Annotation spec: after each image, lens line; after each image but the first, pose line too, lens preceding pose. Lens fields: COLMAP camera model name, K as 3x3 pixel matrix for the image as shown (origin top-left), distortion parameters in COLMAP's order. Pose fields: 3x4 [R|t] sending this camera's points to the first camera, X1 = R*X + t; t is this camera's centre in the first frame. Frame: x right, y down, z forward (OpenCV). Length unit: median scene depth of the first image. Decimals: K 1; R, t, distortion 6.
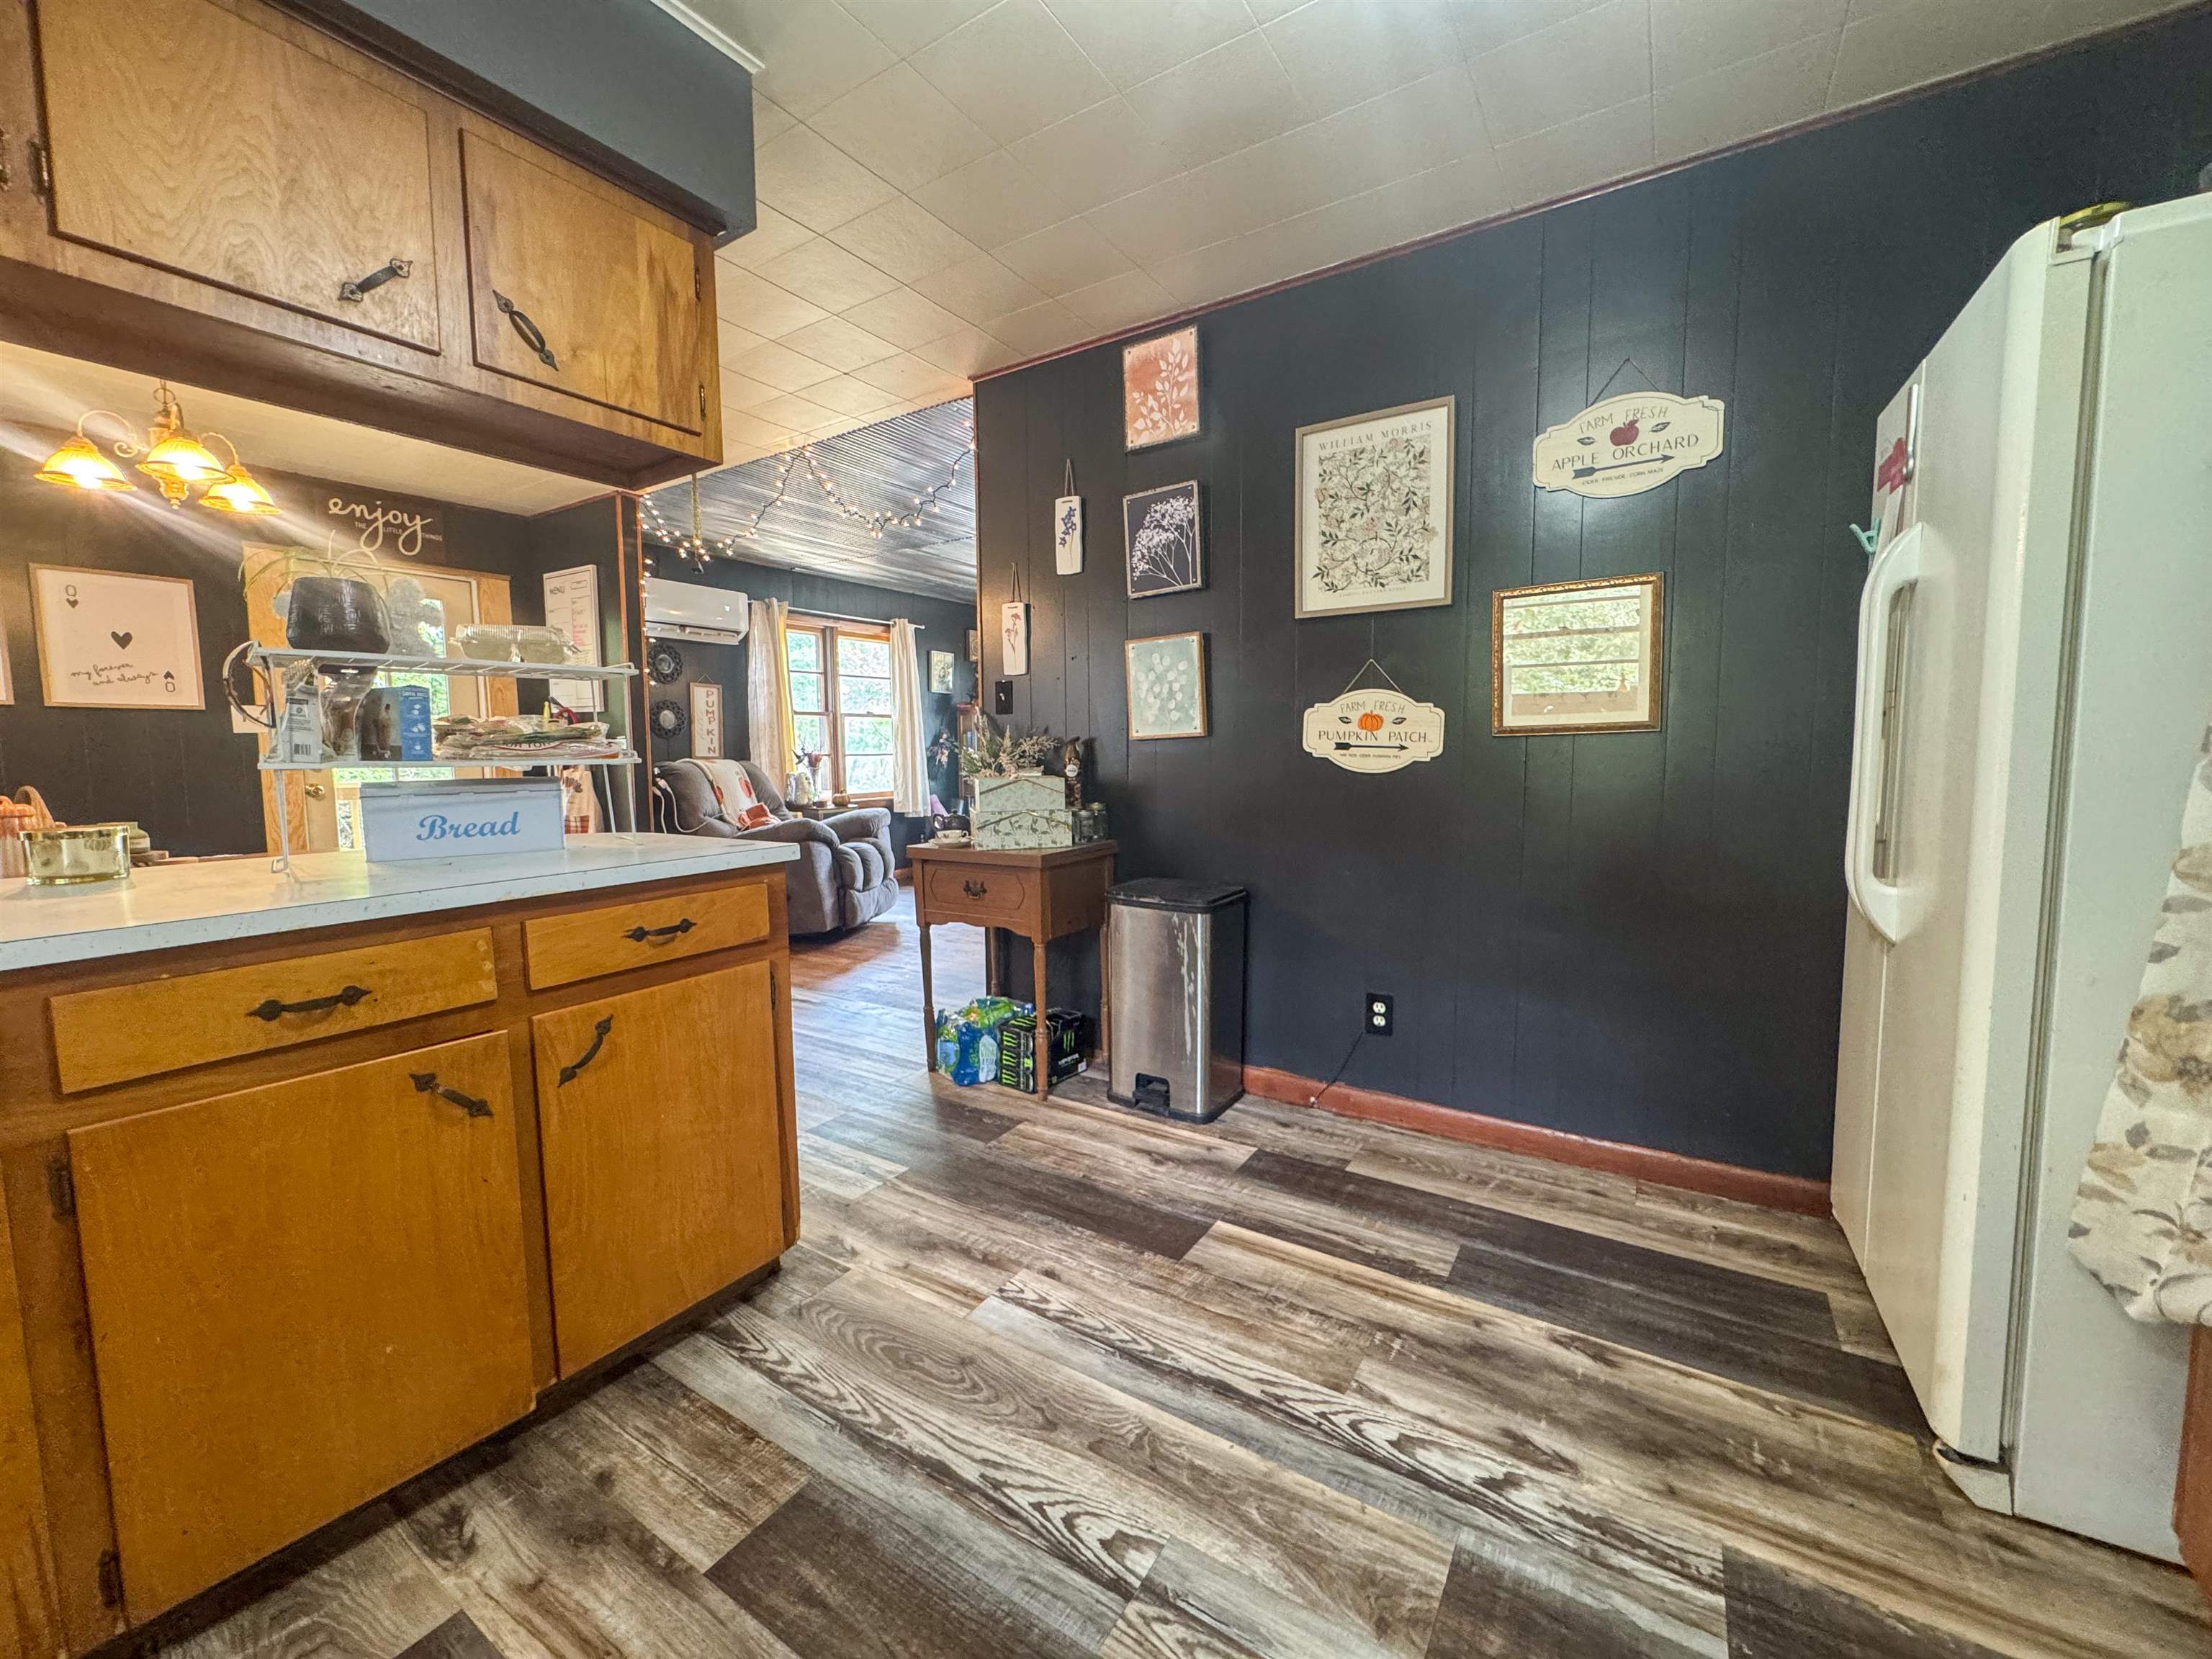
lens RADIAL K [[876.2, 0, 1106.7], [0, 876.2, 827.1], [0, 0, 1]] dist [-0.005181, -0.000029]
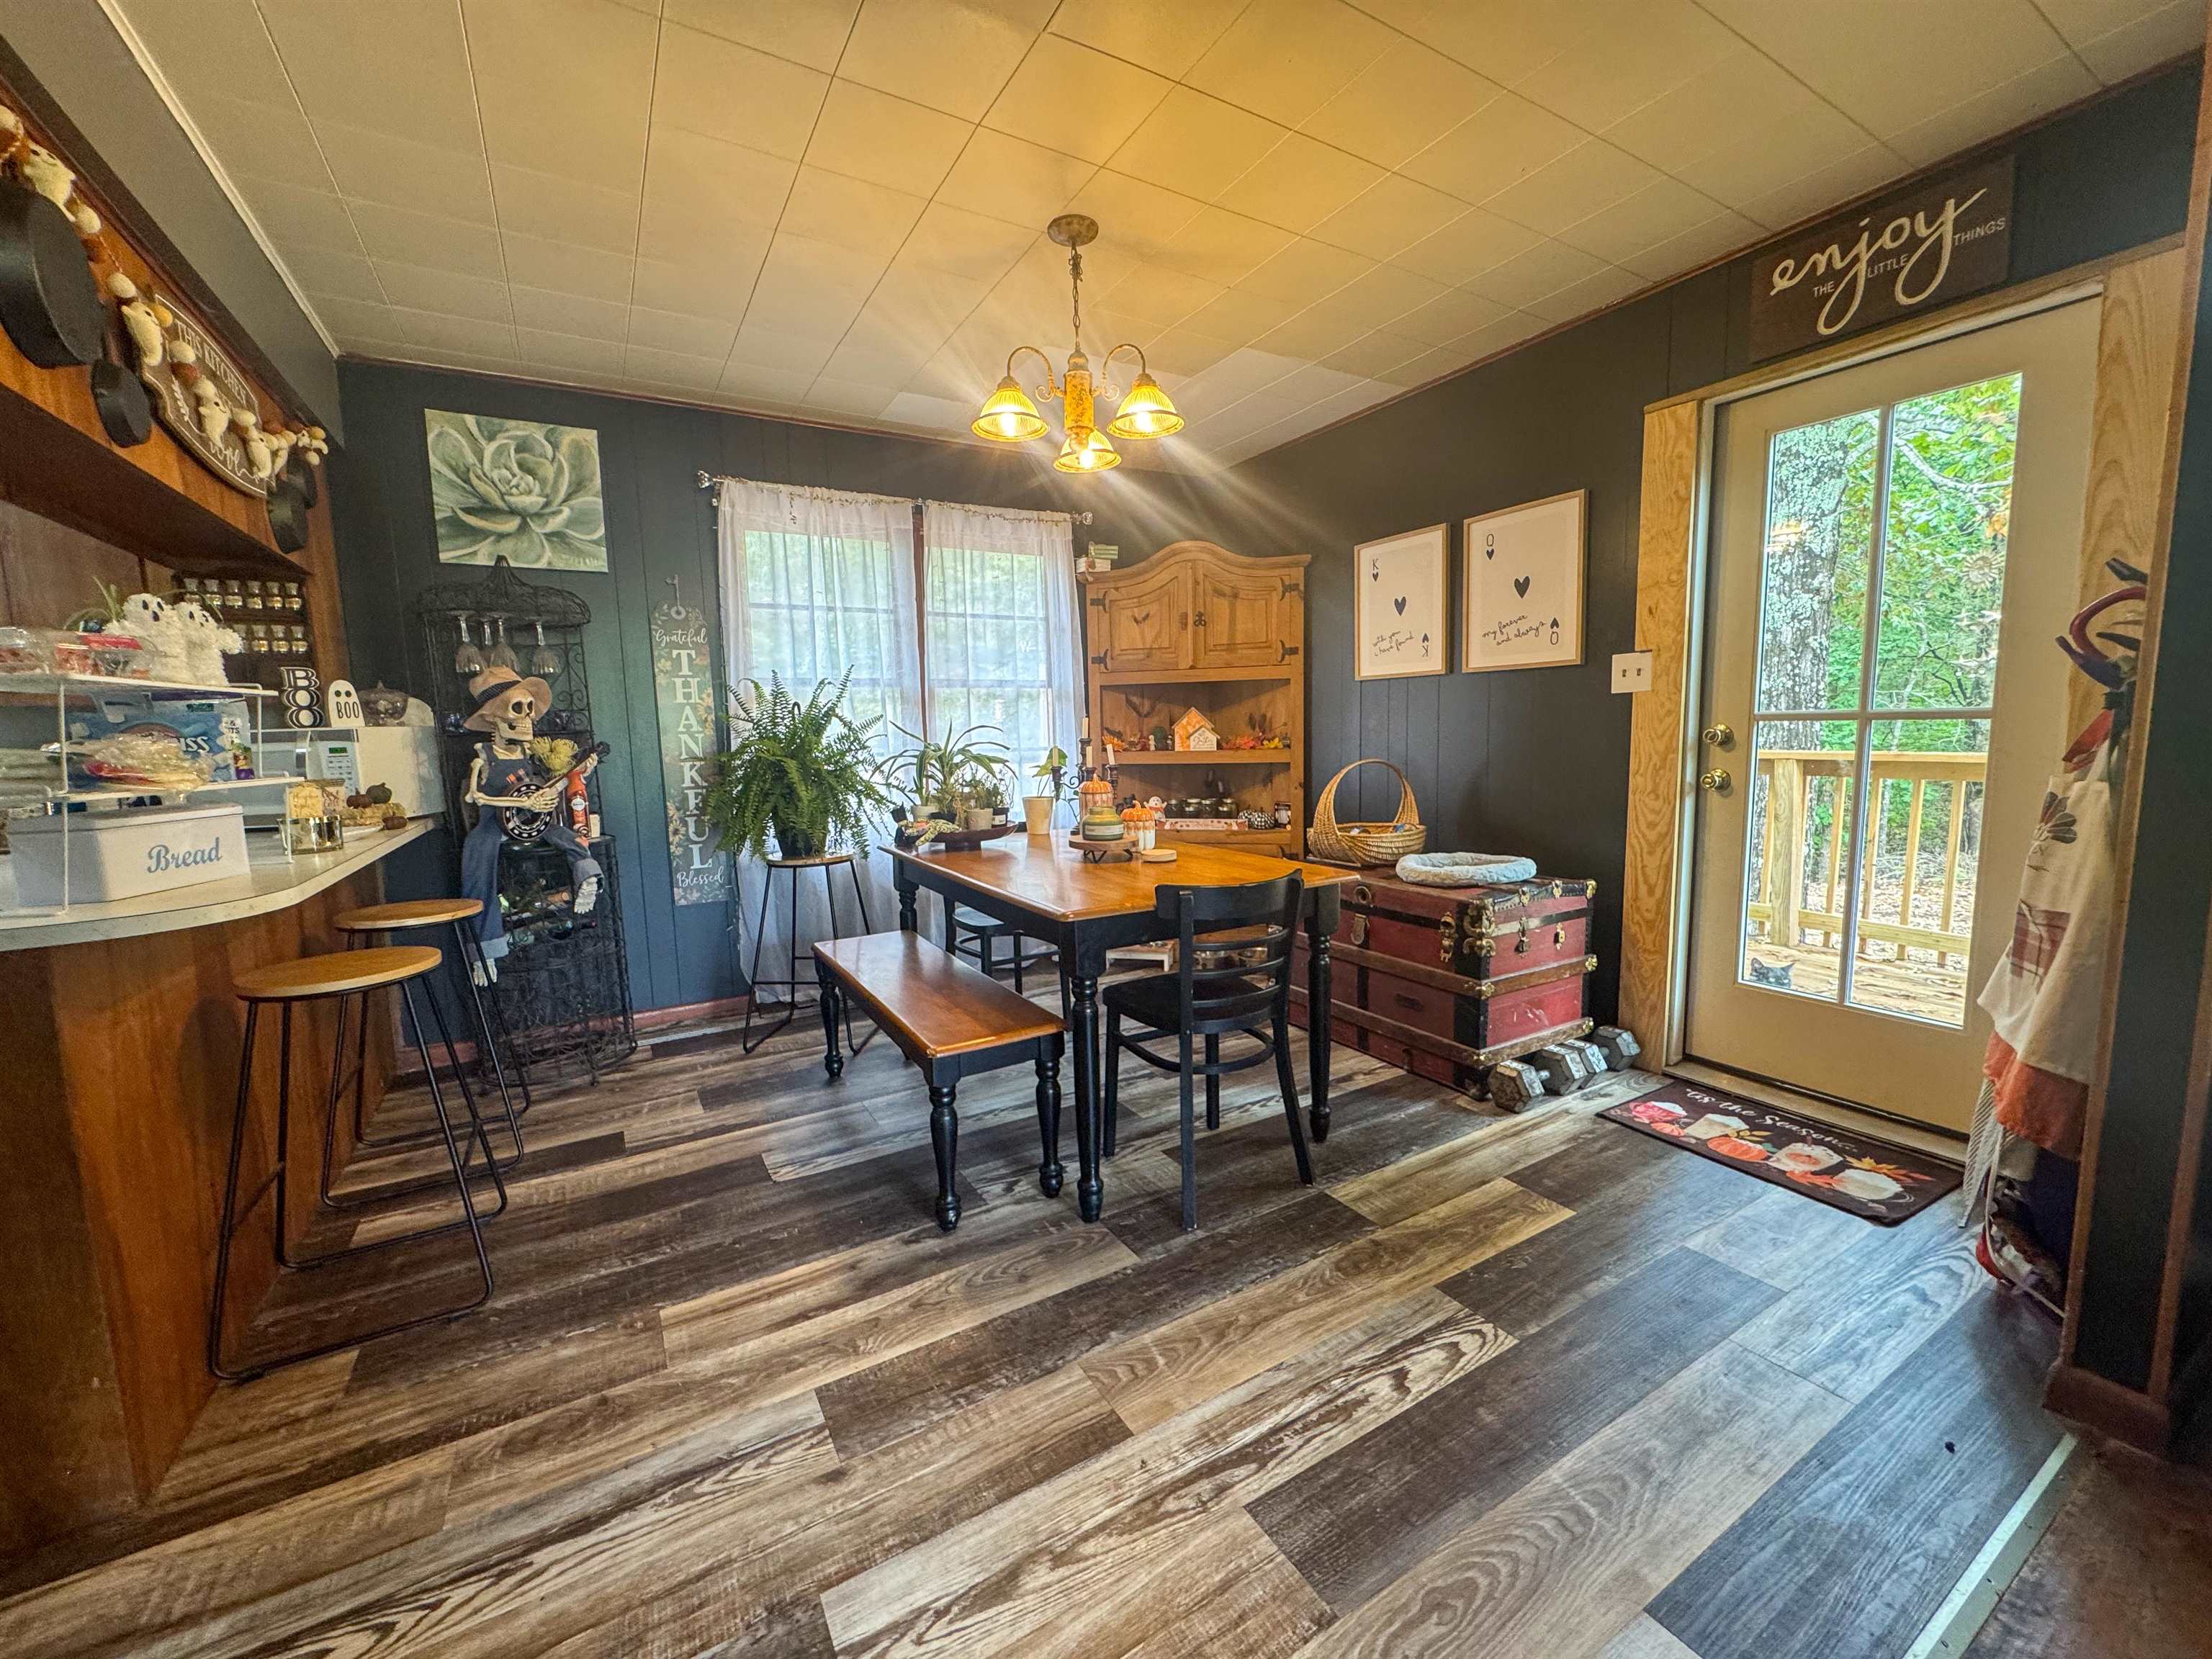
lens RADIAL K [[876.2, 0, 1107.8], [0, 876.2, 830.1], [0, 0, 1]] dist [-0.005181, -0.000029]
pose [[-0.445772, 0.124371, -0.886464, -0.168824], [-0.044474, 0.986001, 0.160701, -0.098055], [0.894041, 0.111061, -0.434000, 0.996560]]
